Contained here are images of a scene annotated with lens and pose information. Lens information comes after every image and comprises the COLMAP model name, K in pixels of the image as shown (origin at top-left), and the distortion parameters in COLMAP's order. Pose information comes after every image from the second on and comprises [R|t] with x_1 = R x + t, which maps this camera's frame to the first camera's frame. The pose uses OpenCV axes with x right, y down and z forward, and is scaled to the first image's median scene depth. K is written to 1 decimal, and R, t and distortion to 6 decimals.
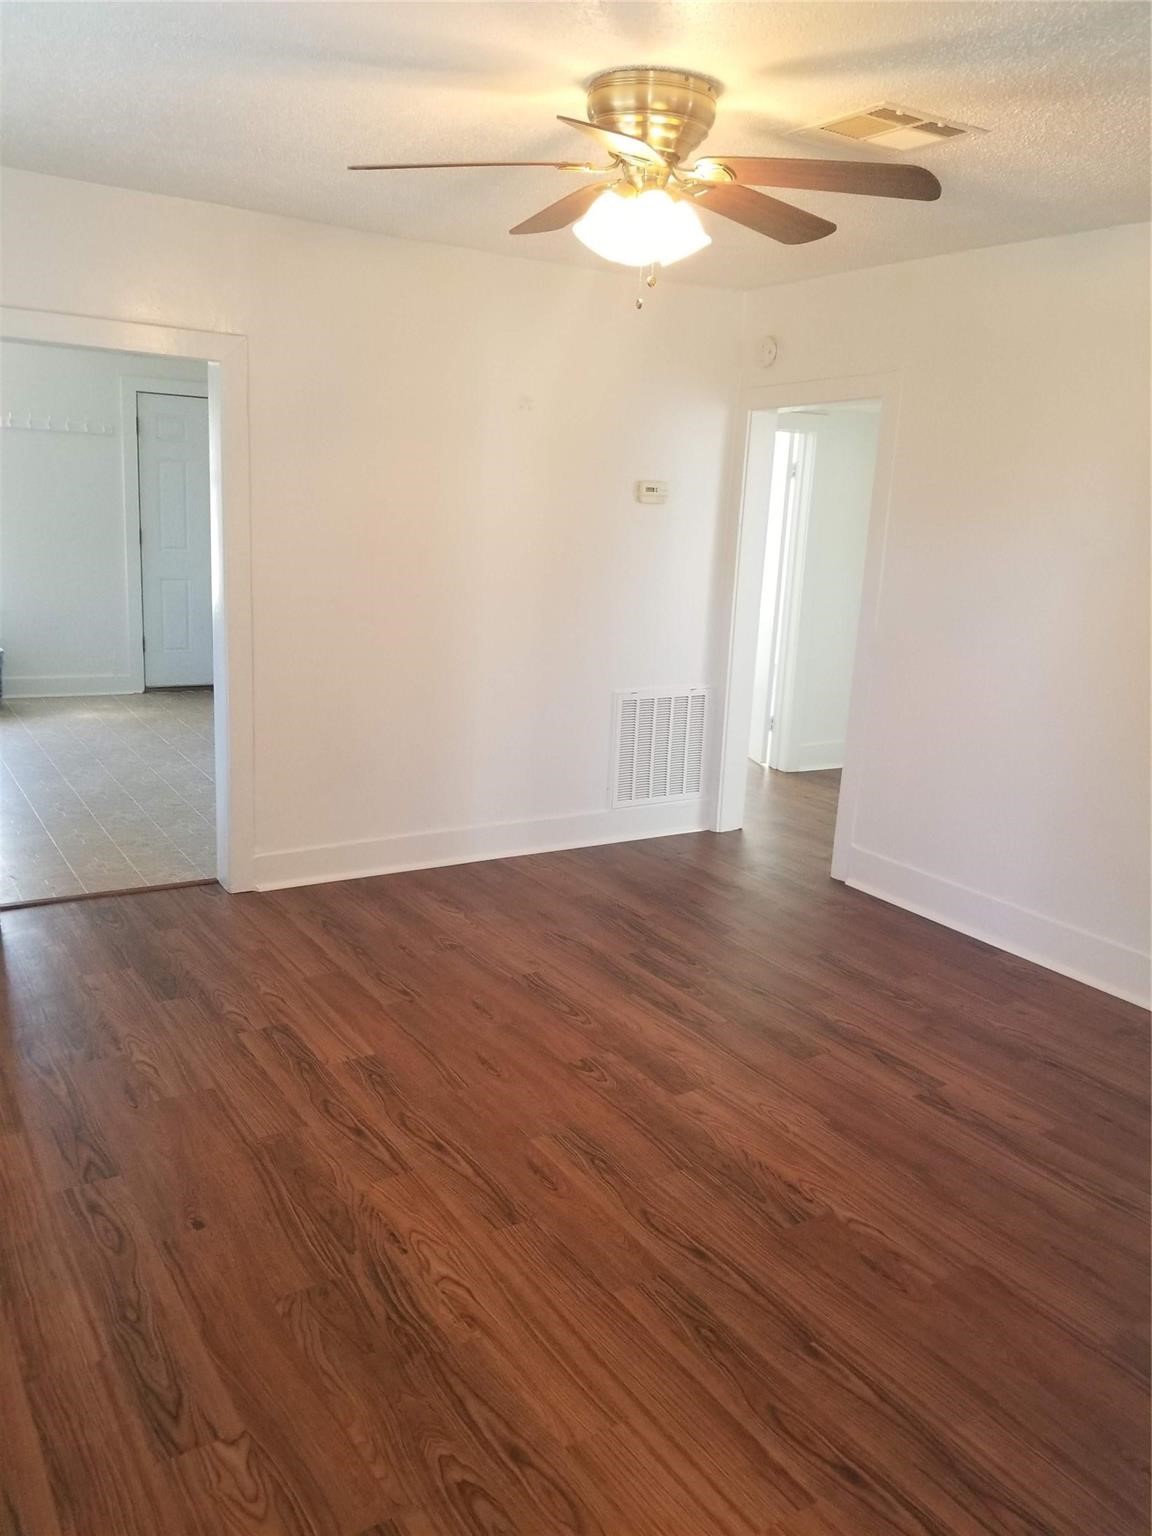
lens RADIAL K [[1199.5, 0, 576.0], [0, 1199.5, 768.0], [0, 0, 1]] dist [-0.007496, -0.007180]
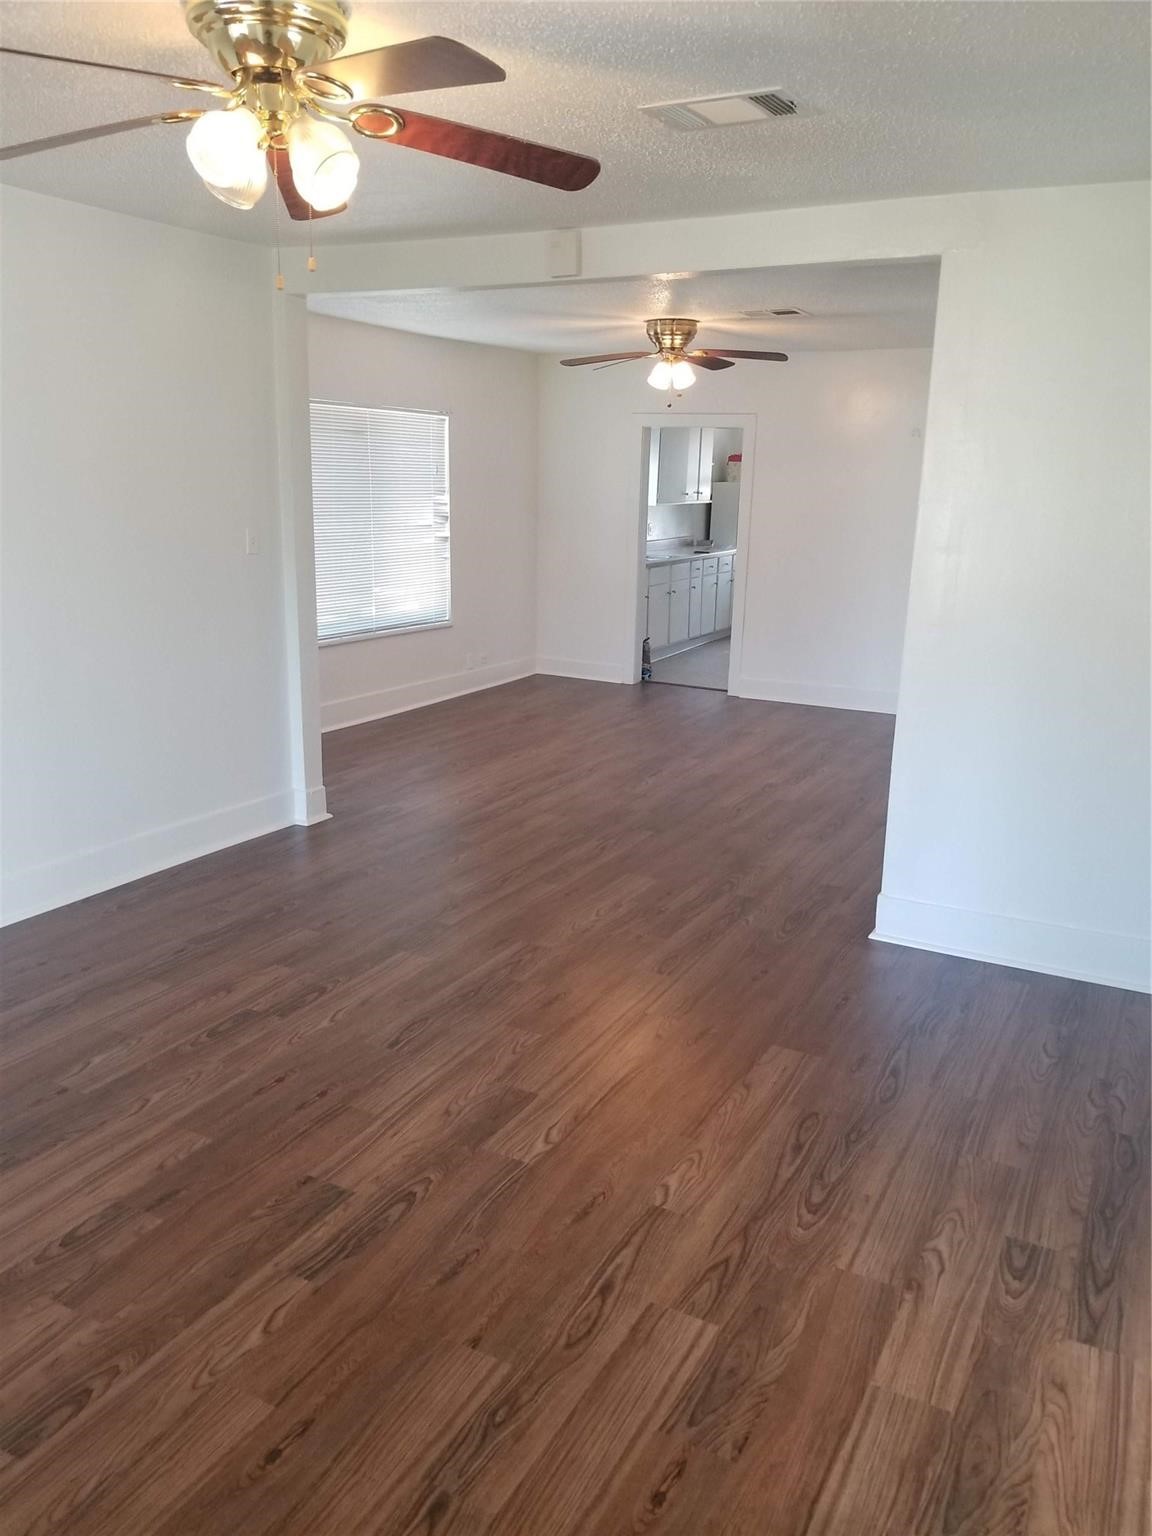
lens RADIAL K [[1199.5, 0, 576.0], [0, 1199.5, 768.0], [0, 0, 1]] dist [-0.007496, -0.007180]
pose [[0.494142, 0.171373, -0.852323, 1.941040], [-0.190611, 0.977882, 0.086111, 0.147724], [0.848229, 0.119911, 0.515878, -0.329601]]
